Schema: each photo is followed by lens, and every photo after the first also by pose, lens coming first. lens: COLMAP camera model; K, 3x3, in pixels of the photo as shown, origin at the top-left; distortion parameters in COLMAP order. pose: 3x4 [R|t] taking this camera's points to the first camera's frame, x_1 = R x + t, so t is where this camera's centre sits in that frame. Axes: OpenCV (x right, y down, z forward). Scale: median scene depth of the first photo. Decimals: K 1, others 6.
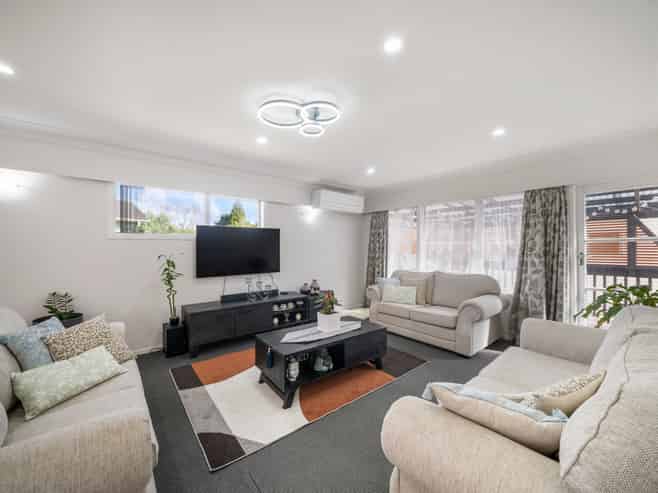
lens RADIAL K [[266.6, 0, 327.7], [0, 266.6, 250.1], [0, 0, 1]] dist [-0.004342, -0.000799]
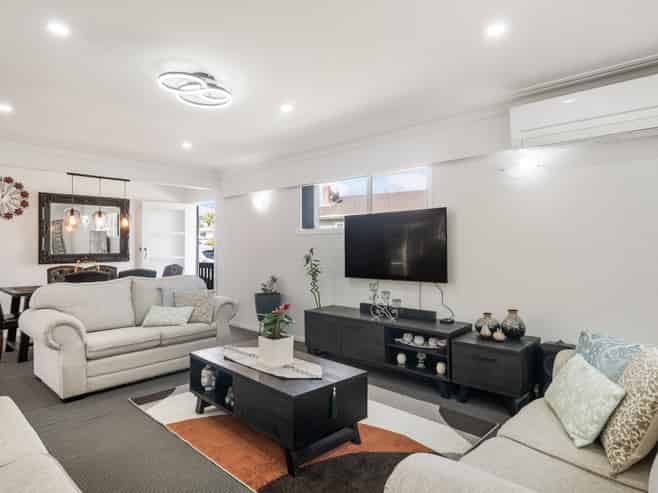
lens RADIAL K [[400.5, 0, 327.5], [0, 400.5, 244.8], [0, 0, 1]] dist [-0.003838, -0.002881]
pose [[0.096889, -0.002716, -0.995292, 0.727700], [-0.005576, 0.999979, -0.003272, 0.005176], [0.995280, 0.005866, 0.096872, 0.747201]]
